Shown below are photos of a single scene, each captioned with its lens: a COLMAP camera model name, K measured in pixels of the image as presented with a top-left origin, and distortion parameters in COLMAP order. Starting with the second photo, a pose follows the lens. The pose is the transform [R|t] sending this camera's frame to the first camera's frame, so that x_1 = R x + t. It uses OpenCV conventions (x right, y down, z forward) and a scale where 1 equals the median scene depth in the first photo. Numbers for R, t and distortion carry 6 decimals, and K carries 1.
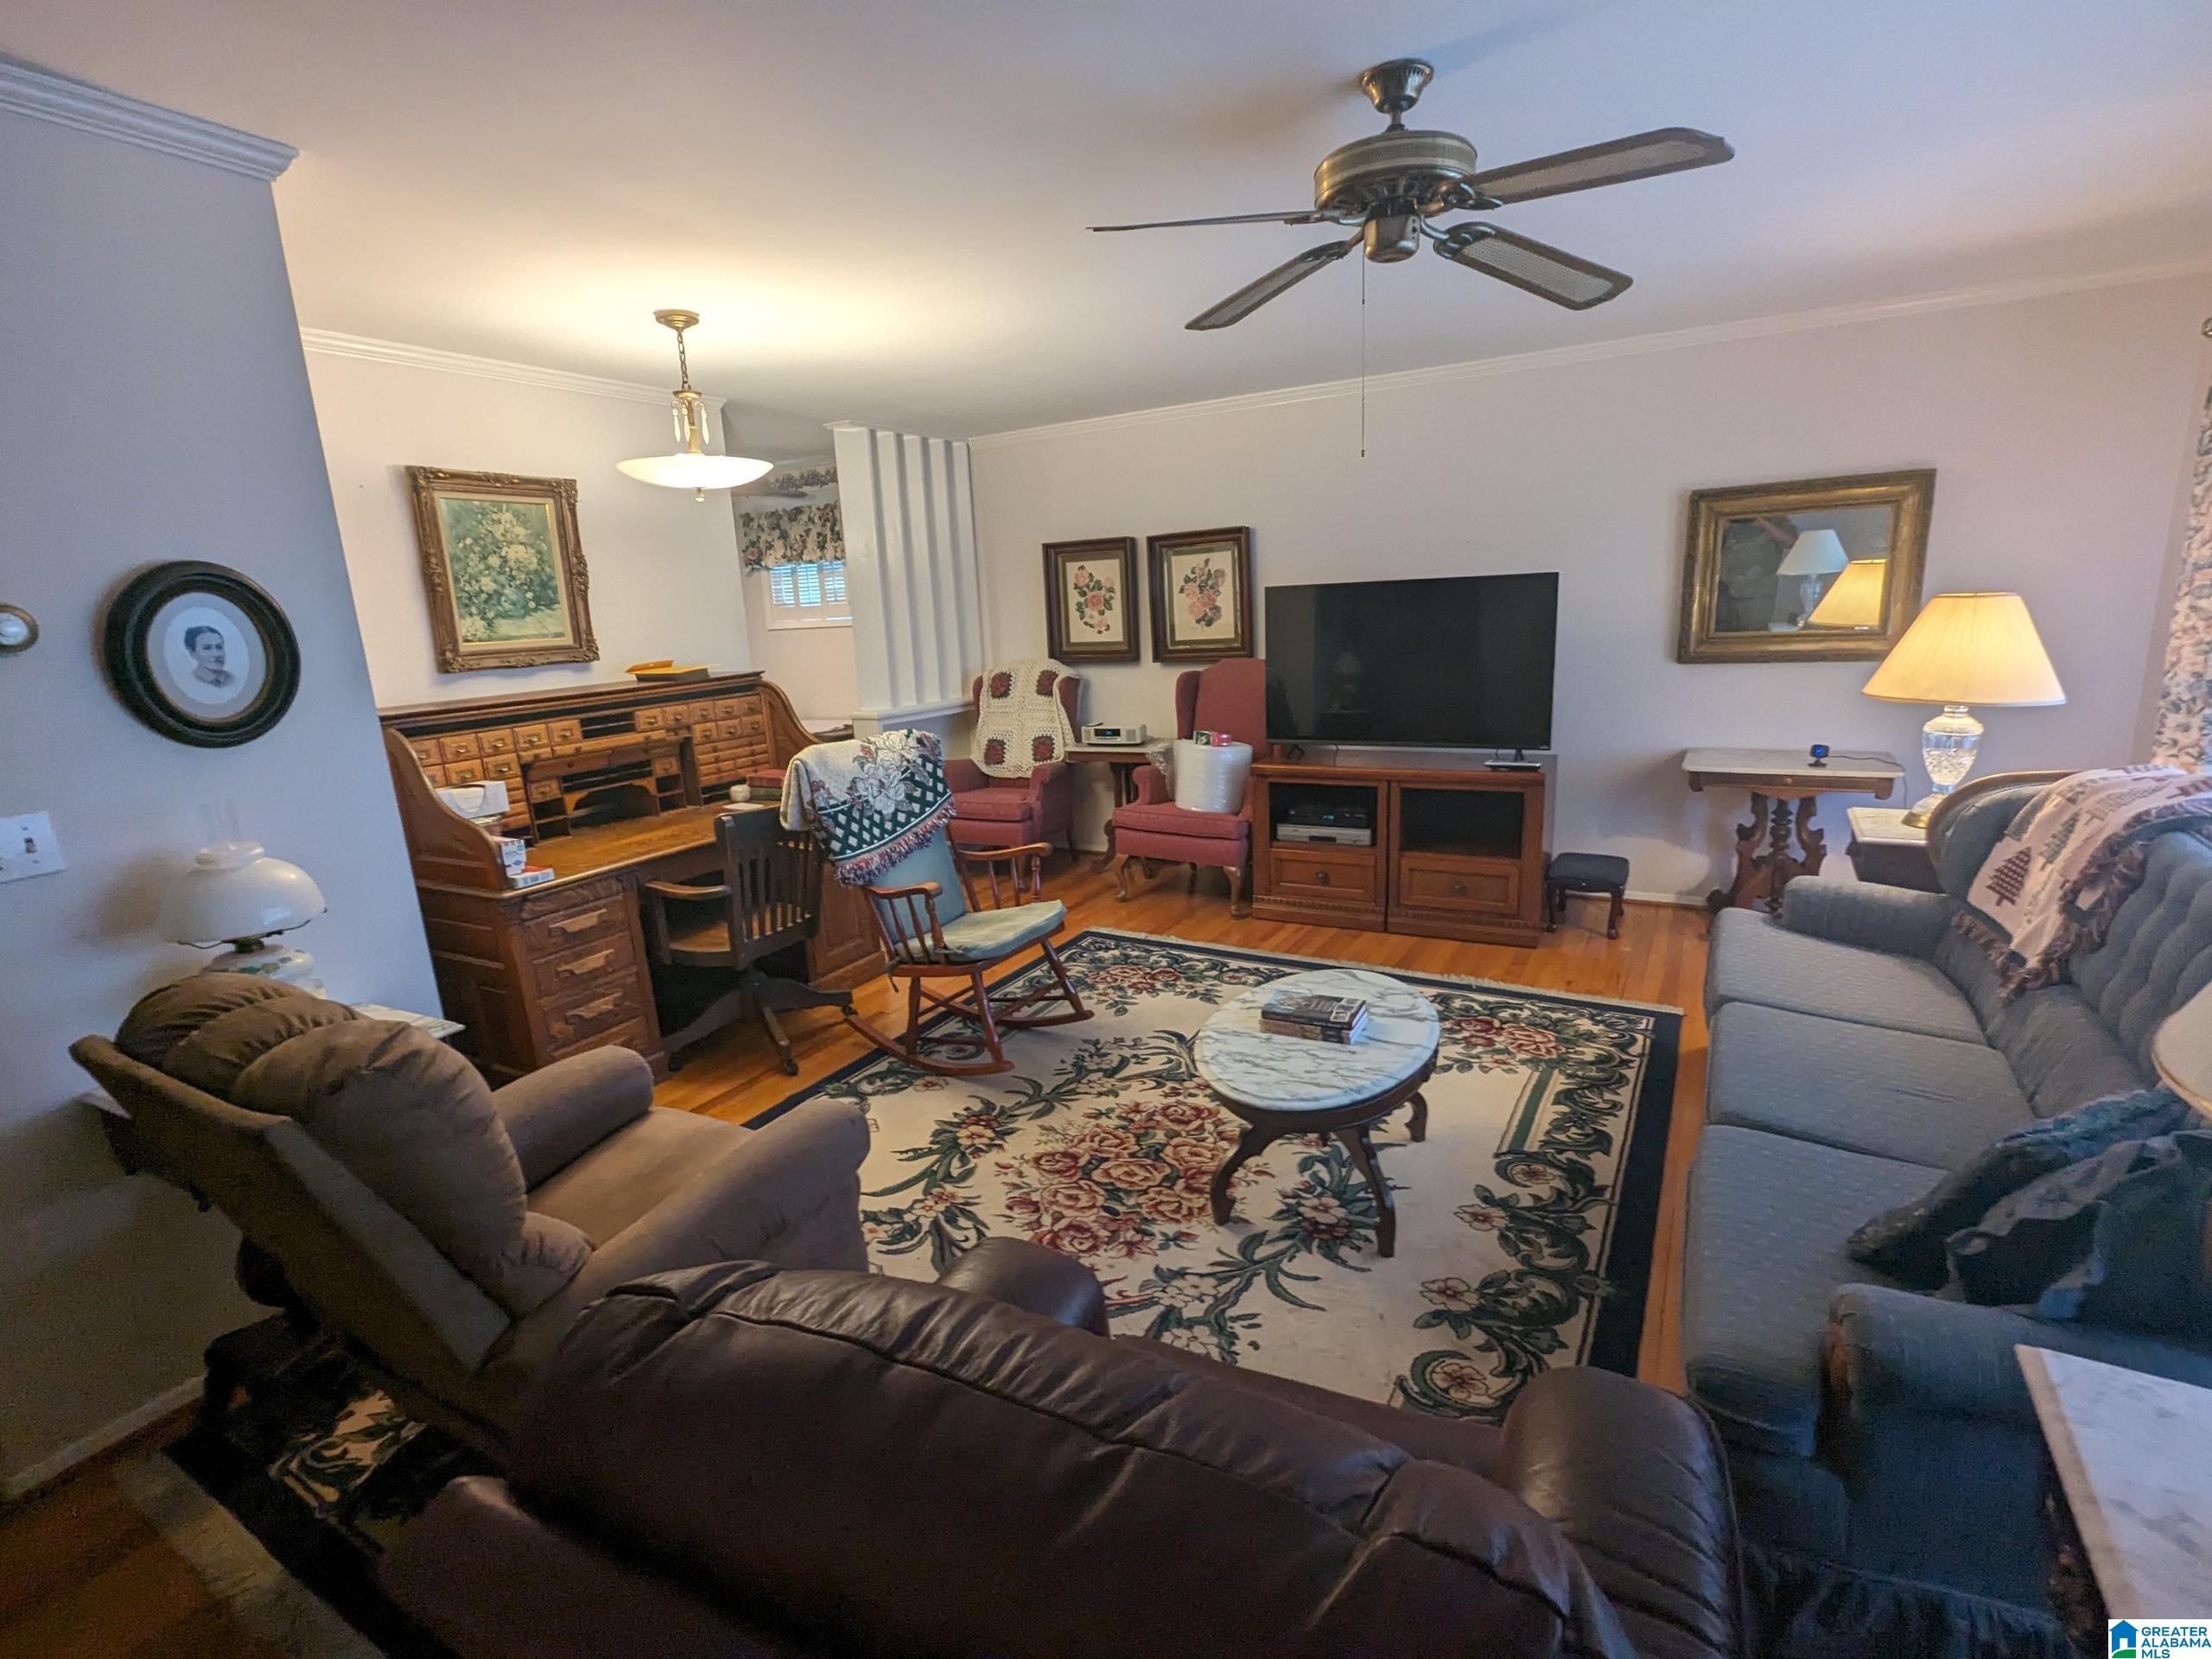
lens RADIAL K [[1036.9, 0, 1110.8], [0, 1036.9, 827.8], [0, 0, 1]] dist [0.000701, 0.000771]
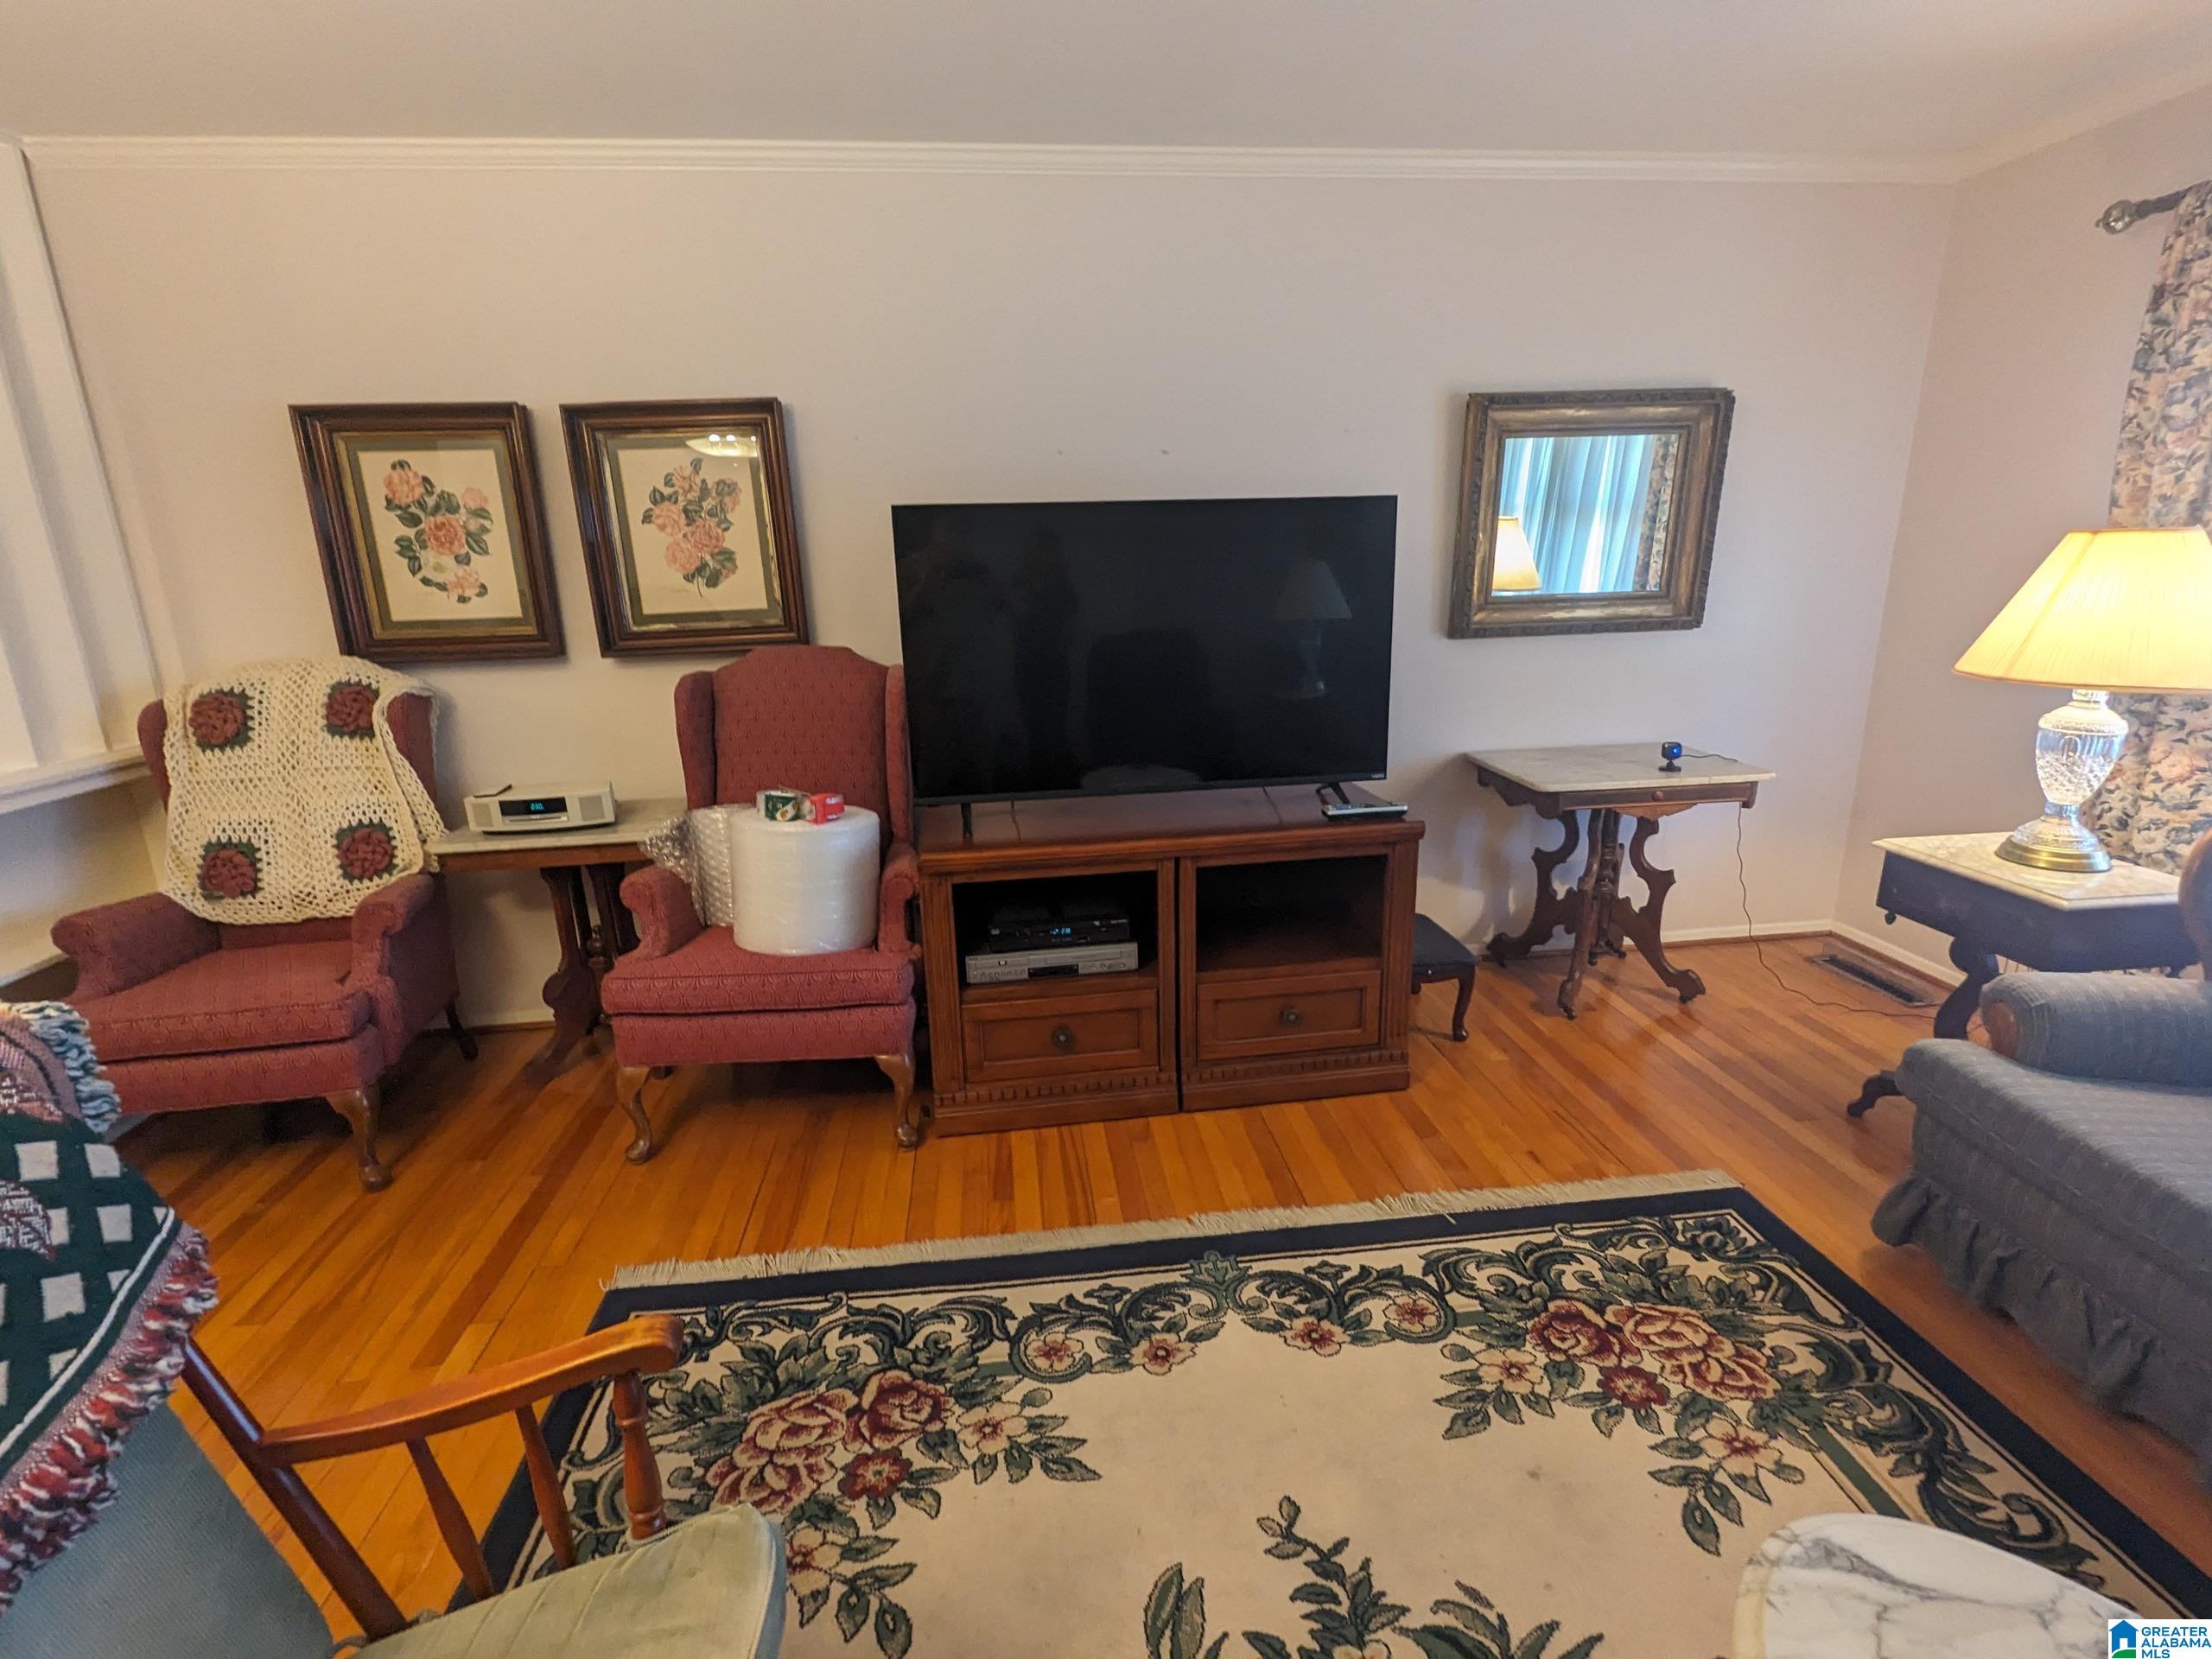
lens RADIAL K [[1036.9, 0, 1093.6], [0, 1036.9, 833.1], [0, 0, 1]] dist [0.000701, 0.000771]
pose [[0.805314, -0.129356, 0.578564, -0.085851], [0.115780, 0.991430, 0.060510, -0.090865], [-0.581433, 0.018256, 0.813389, 0.526007]]
